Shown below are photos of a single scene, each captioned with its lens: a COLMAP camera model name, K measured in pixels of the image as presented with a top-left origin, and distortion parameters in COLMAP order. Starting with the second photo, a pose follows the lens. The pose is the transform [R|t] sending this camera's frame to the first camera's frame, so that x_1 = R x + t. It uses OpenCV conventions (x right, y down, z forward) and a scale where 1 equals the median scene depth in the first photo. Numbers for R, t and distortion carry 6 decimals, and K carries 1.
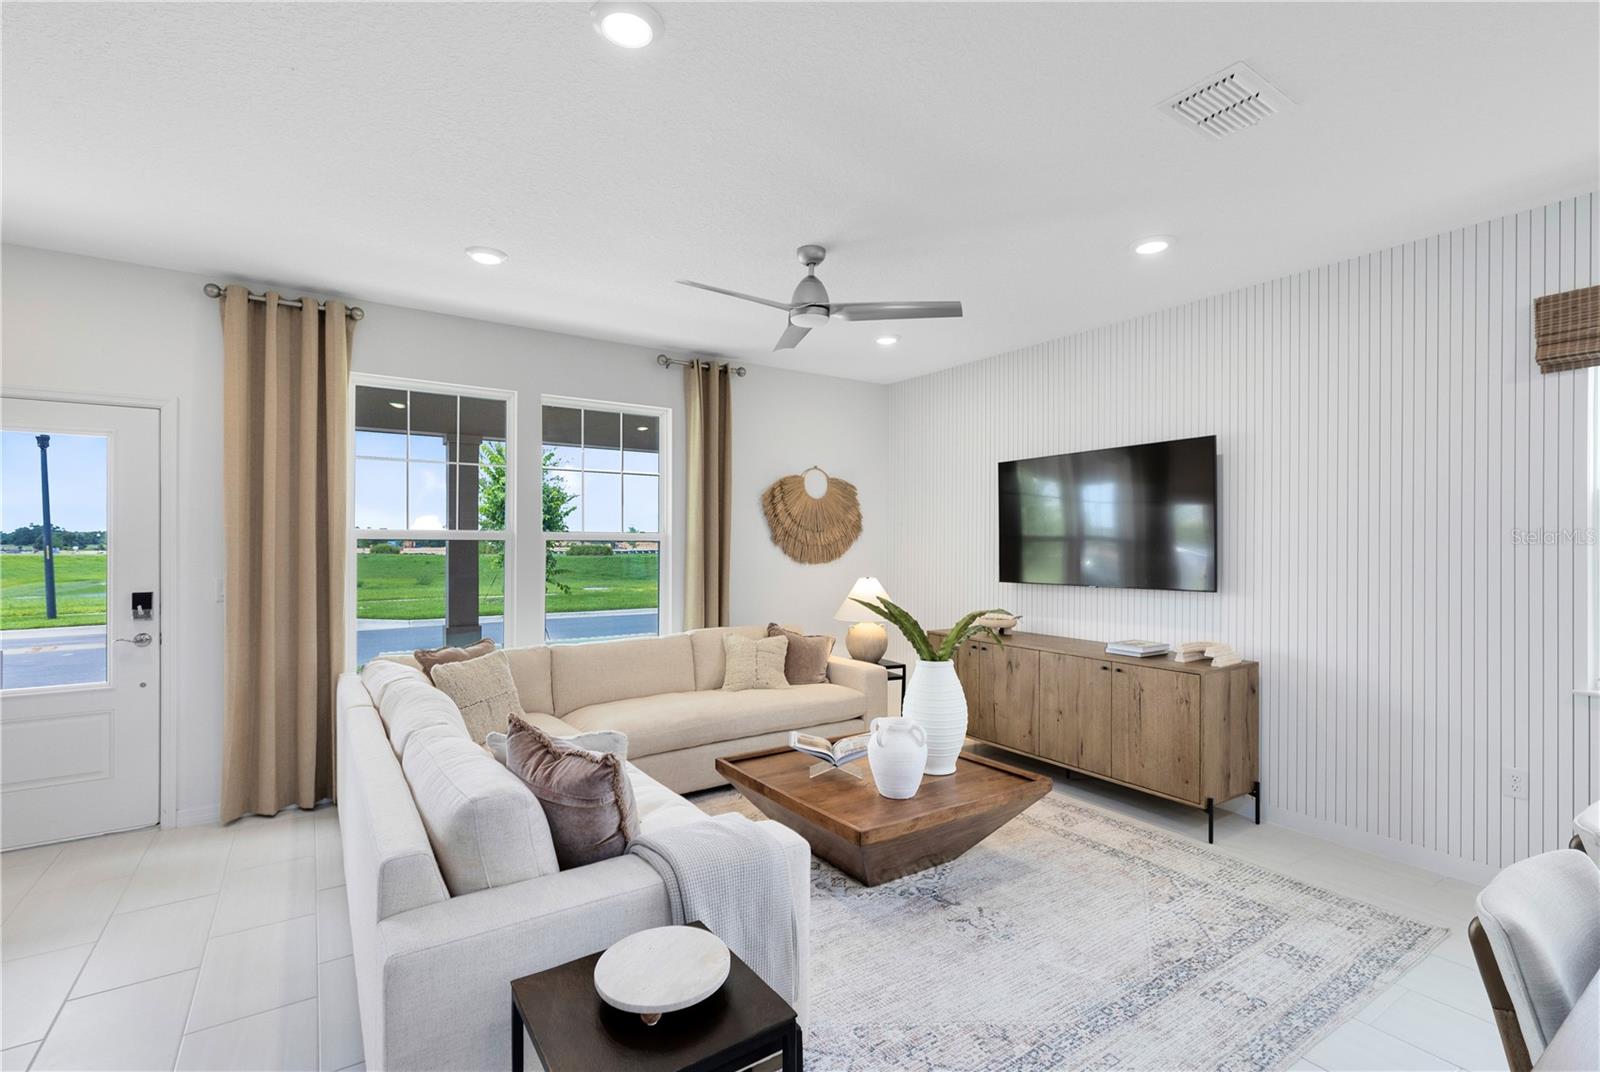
lens RADIAL K [[722.8, 0, 786.1], [0, 722.8, 537.3], [0, 0, 1]] dist [-0.000011, 0.000272]
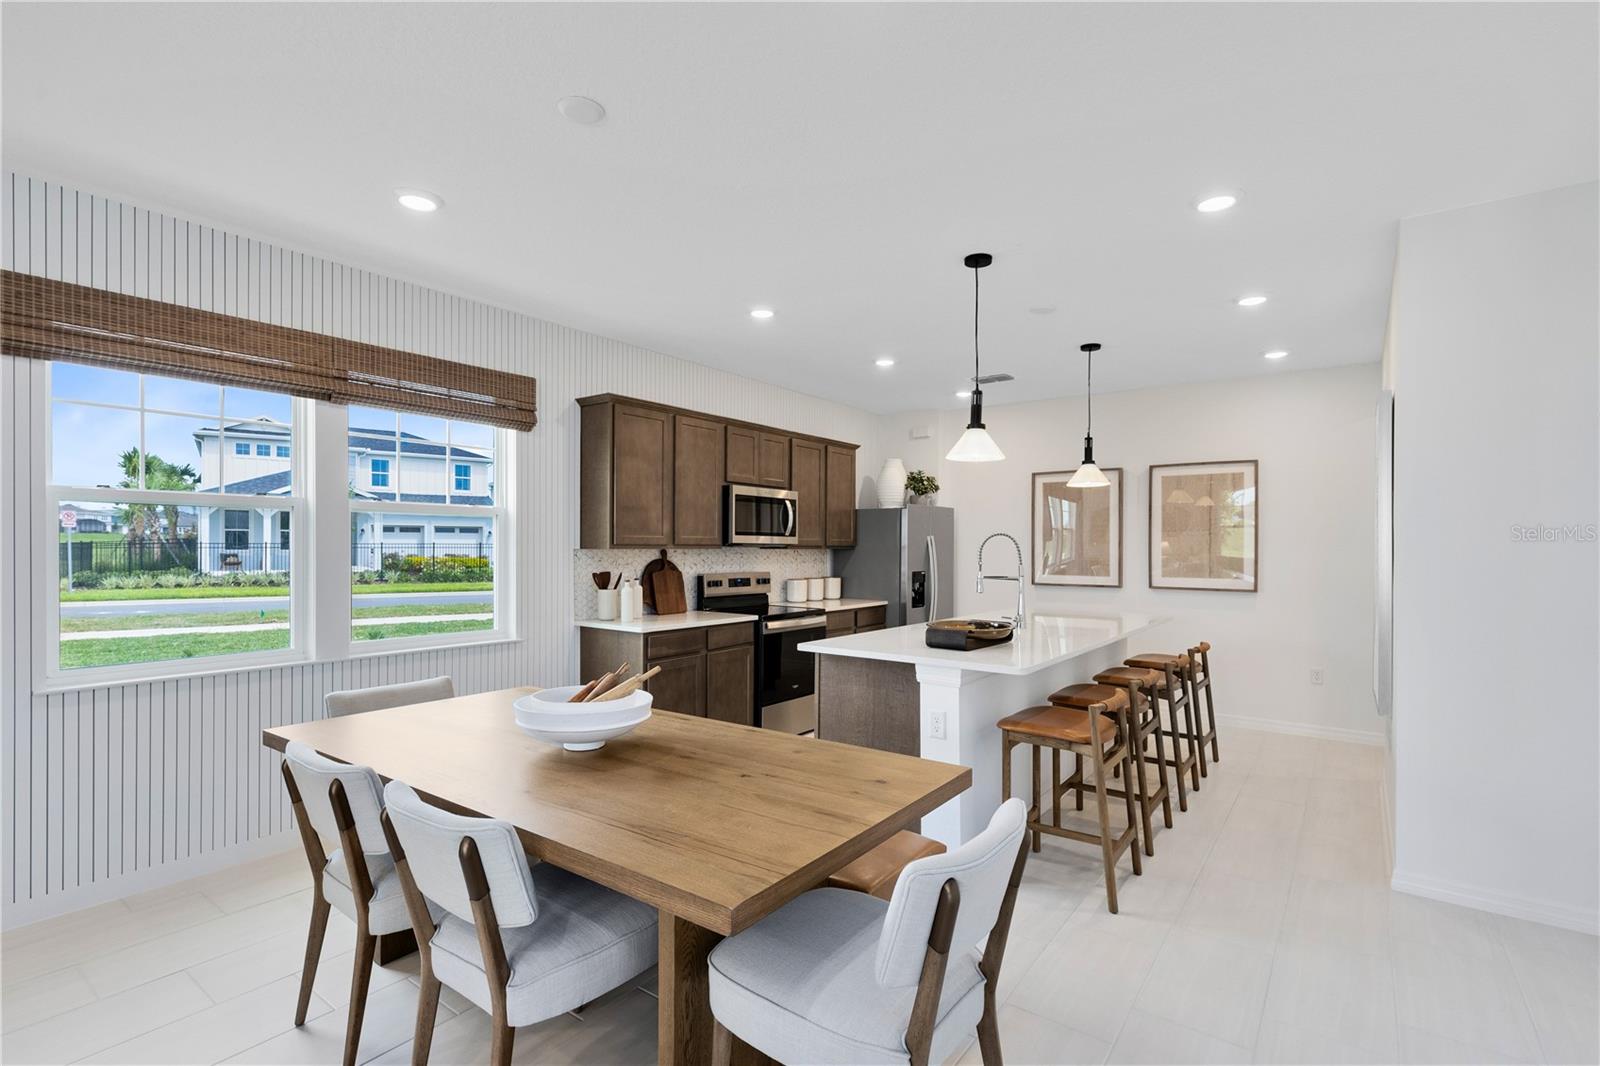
lens RADIAL K [[735.0, 0, 803.2], [0, 735.0, 542.9], [0, 0, 1]] dist [-0.011436, 0.000064]
pose [[-0.346892, -0.002977, 0.937901, -0.100295], [-0.016173, 0.999865, -0.002809, -0.001214], [-0.937766, -0.016143, -0.346893, 0.230554]]
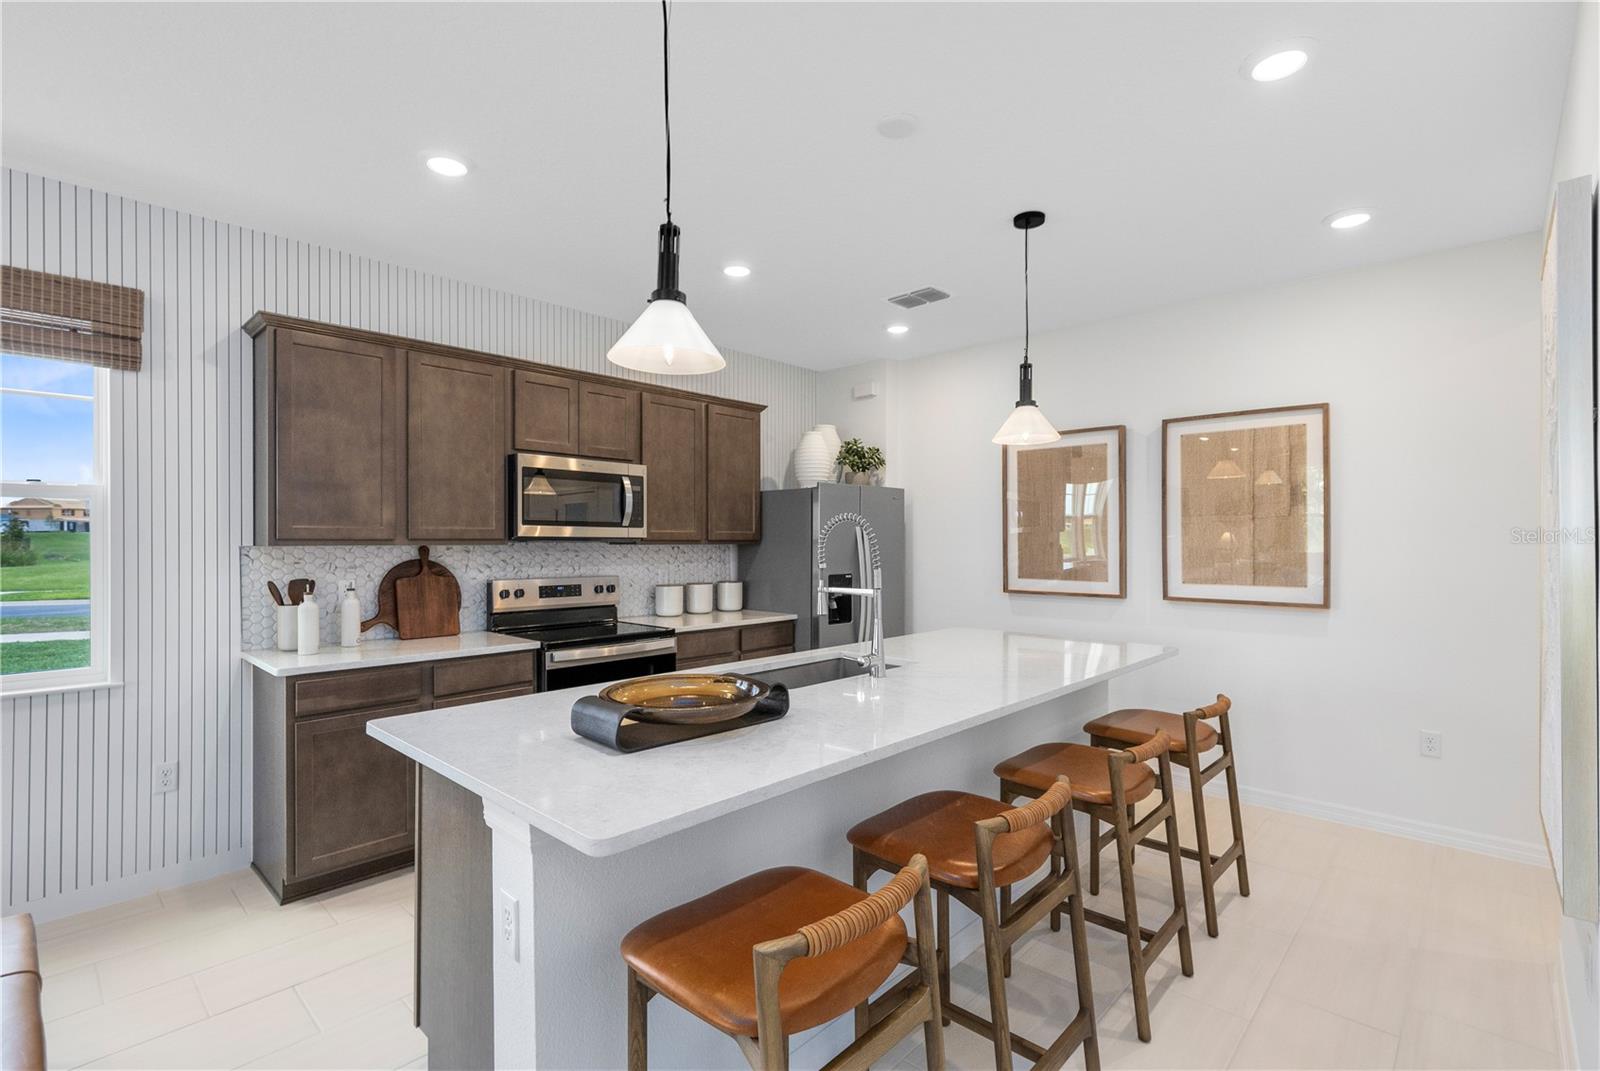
lens RADIAL K [[730.1, 0, 805.1], [0, 730.1, 535.9], [0, 0, 1]] dist [-0.000883, -0.000152]
pose [[-0.239214, 0.001007, 0.970966, 0.176690], [-0.011377, 0.999928, -0.003840, -0.003730], [-0.970900, -0.011965, -0.239186, -0.203051]]
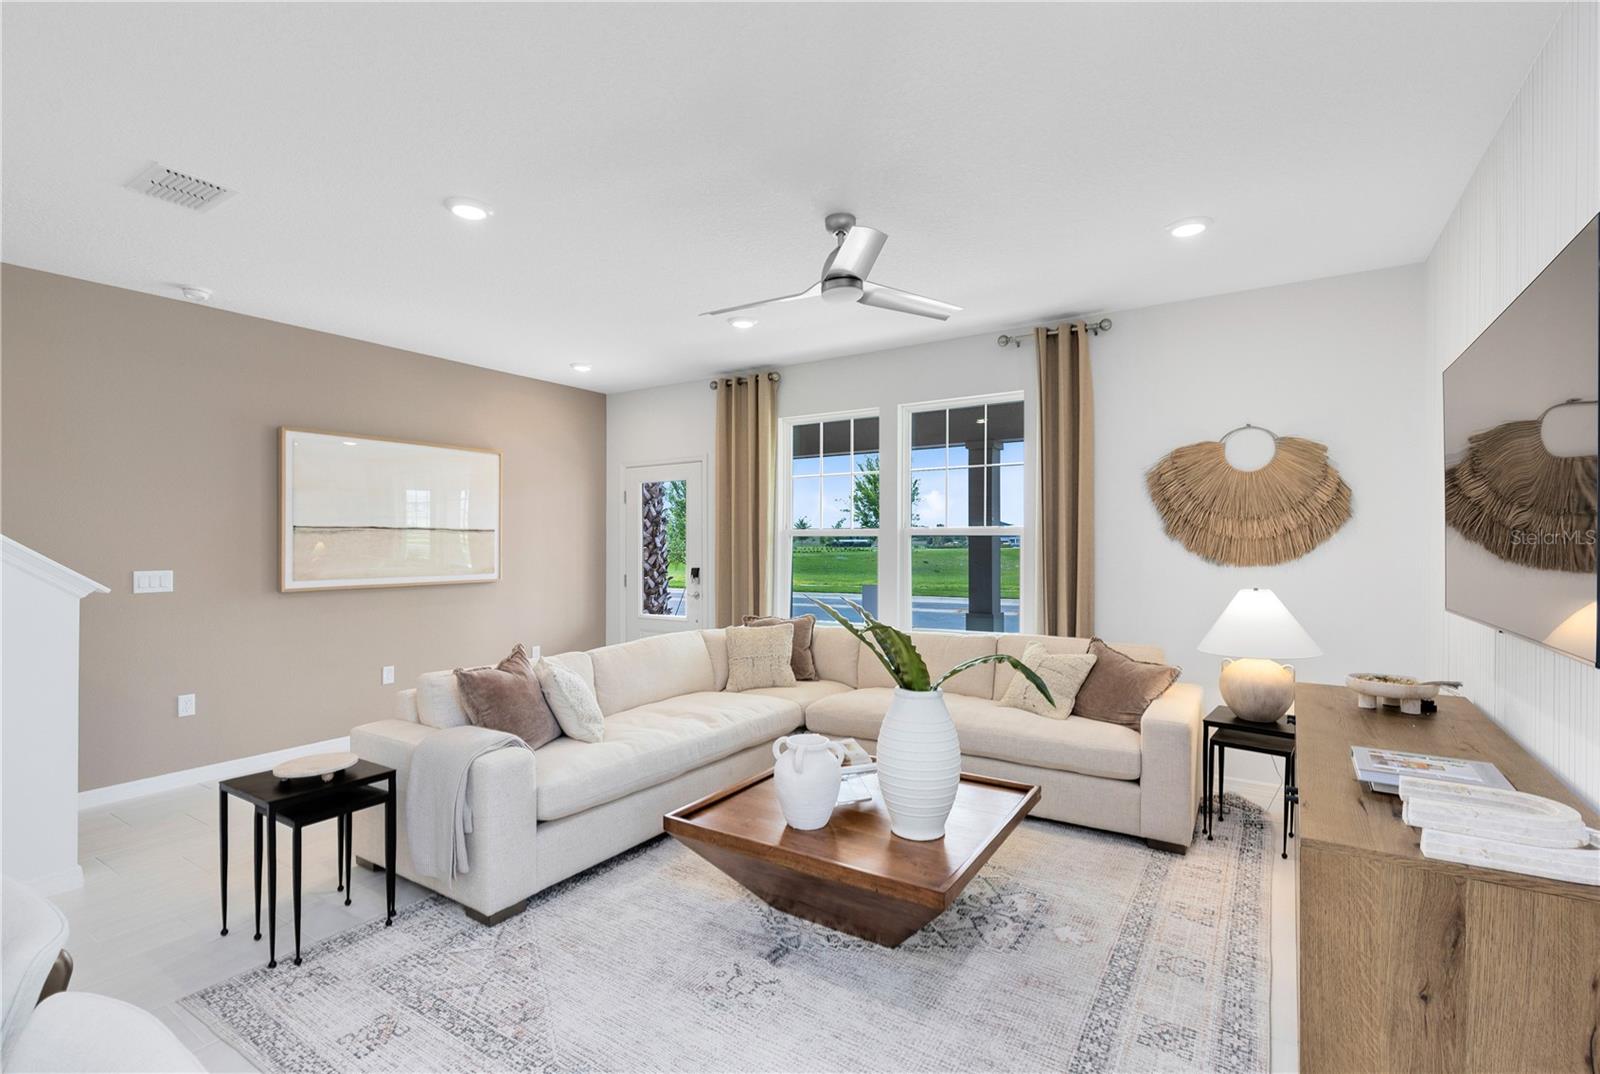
lens RADIAL K [[728.2, 0, 817.4], [0, 728.2, 539.5], [0, 0, 1]] dist [0.011620, -0.000062]
pose [[0.410861, -0.001867, -0.911696, 0.673288], [0.011066, 0.999934, 0.002939, 0.006060], [0.911631, -0.011296, 0.410854, 0.454120]]
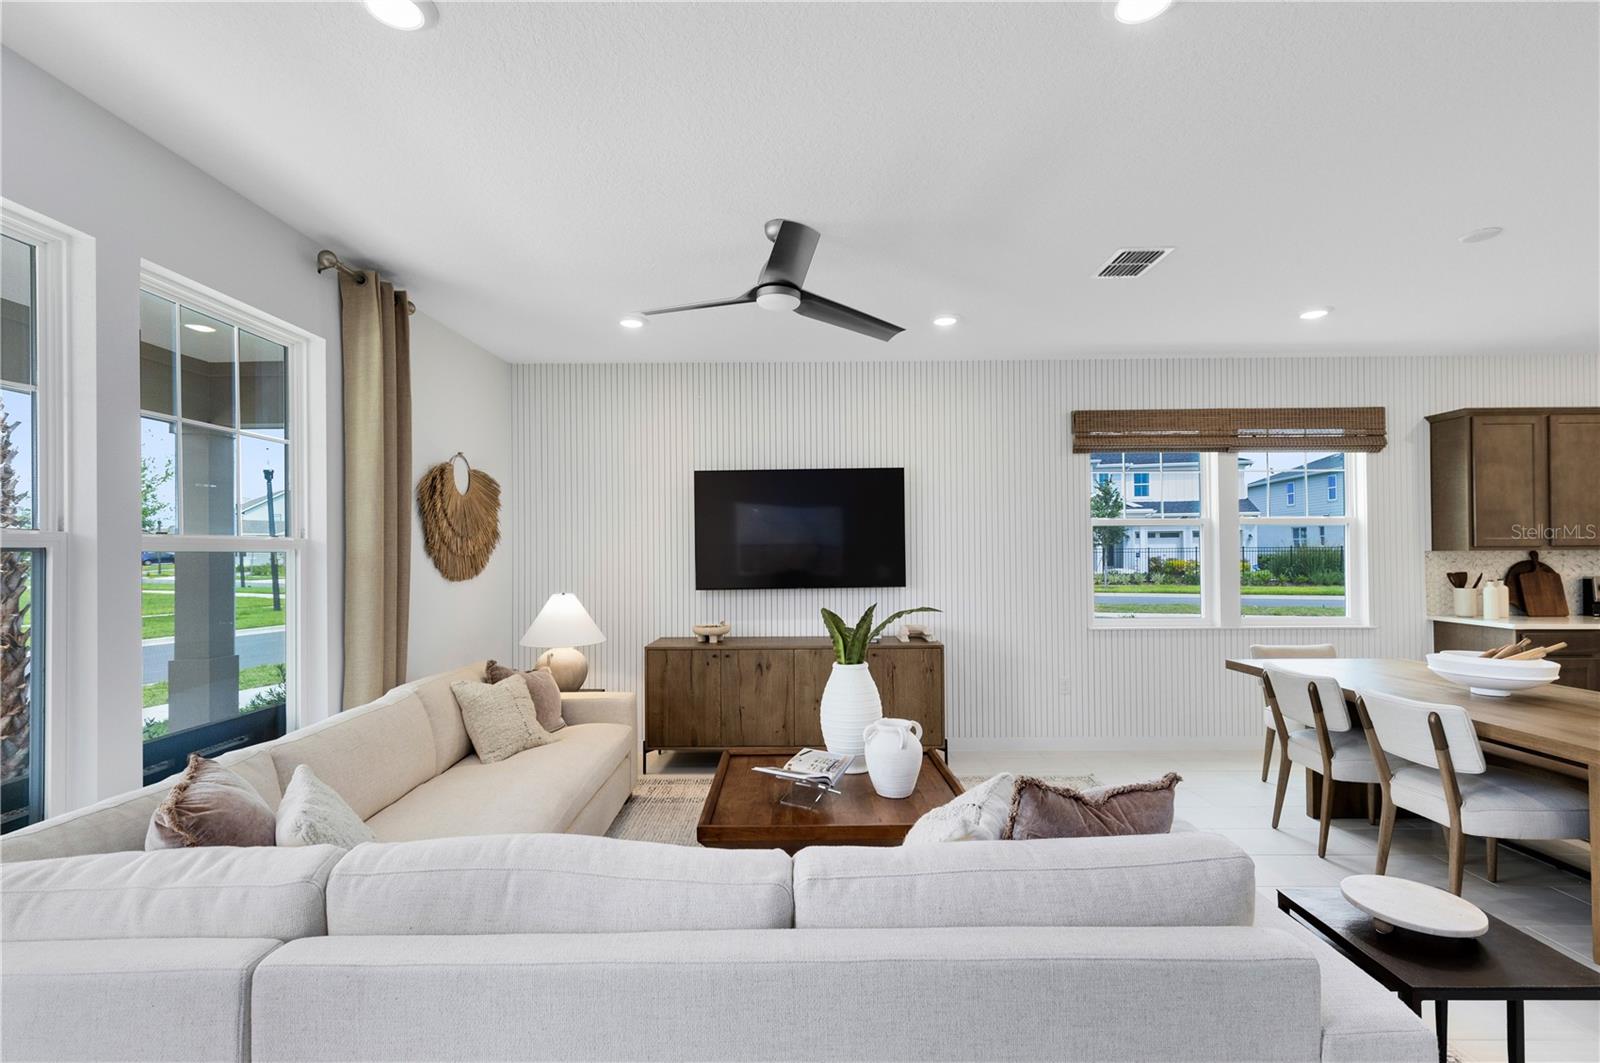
lens RADIAL K [[736.3, 0, 795.0], [0, 736.3, 544.6], [0, 0, 1]] dist [0.003877, 0.000210]
pose [[0.548278, -0.001525, 0.836295, -0.552767], [0.000594, 0.999999, 0.001434, -0.002842], [-0.836296, -0.000290, 0.548278, 0.371795]]
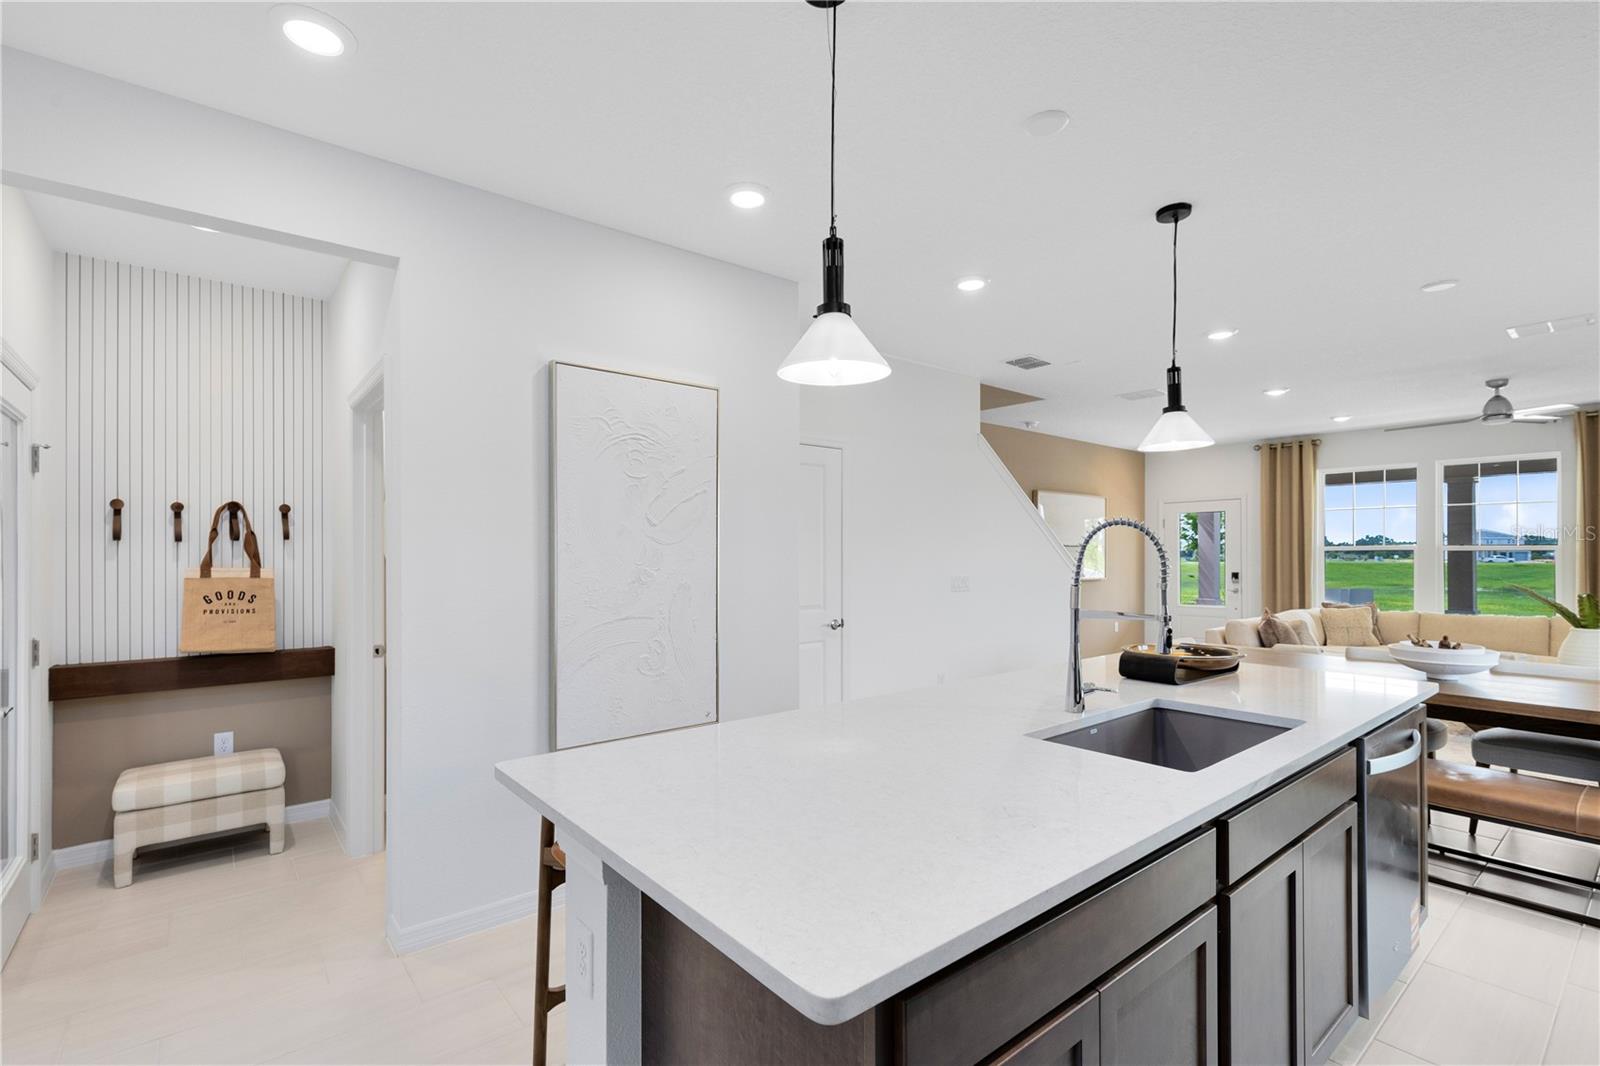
lens RADIAL K [[726.3, 0, 800.1], [0, 726.3, 546.0], [0, 0, 1]] dist [0.000495, 0.000054]
pose [[0.099362, -0.008601, -0.995014, 1.221086], [0.008403, 0.999934, -0.007804, -0.006010], [0.995016, -0.007585, 0.099428, -0.628137]]
